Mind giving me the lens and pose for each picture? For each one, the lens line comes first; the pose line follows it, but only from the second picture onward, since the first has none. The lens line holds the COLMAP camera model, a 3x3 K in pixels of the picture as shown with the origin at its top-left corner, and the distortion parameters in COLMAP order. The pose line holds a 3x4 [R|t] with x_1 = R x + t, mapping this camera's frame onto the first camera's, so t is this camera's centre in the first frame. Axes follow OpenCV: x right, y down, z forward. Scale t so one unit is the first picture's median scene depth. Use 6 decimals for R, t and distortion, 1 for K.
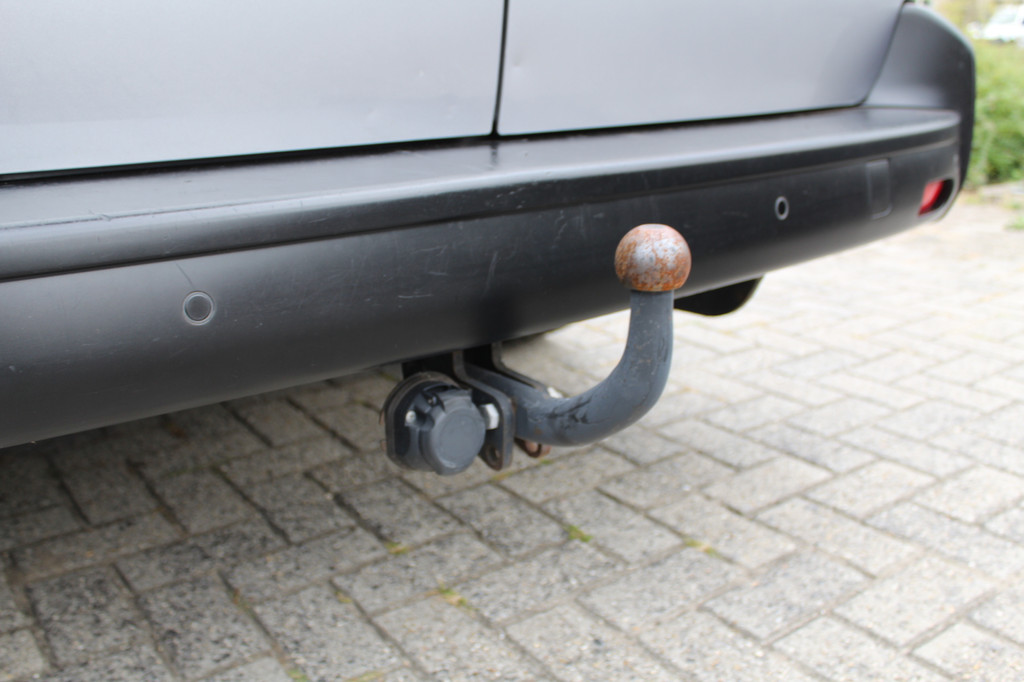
lens RADIAL K [[997.5, 0, 512.0], [0, 997.5, 341.0], [0, 0, 1]] dist [-0.144777, 0.153989]
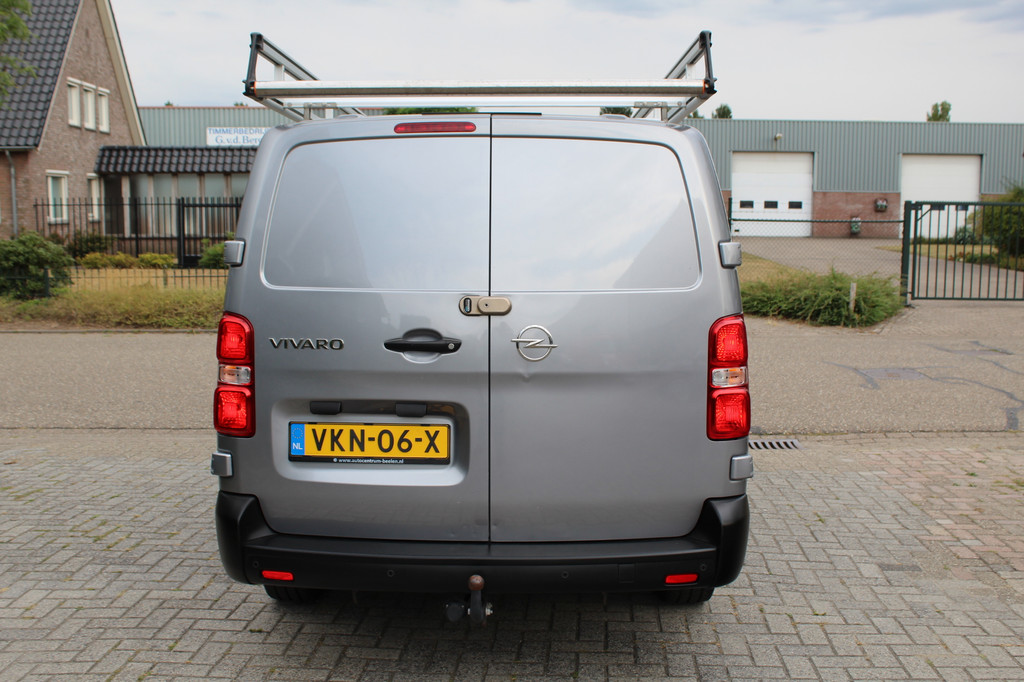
lens RADIAL K [[1106.1, 0, 512.0], [0, 1106.1, 341.0], [0, 0, 1]] dist [-0.022448, -0.014977]
pose [[0.772227, 0.081401, -0.630110, 1.680677], [-0.187010, 0.976945, -0.102981, -0.335362], [0.607201, 0.197362, 0.769647, -1.517875]]
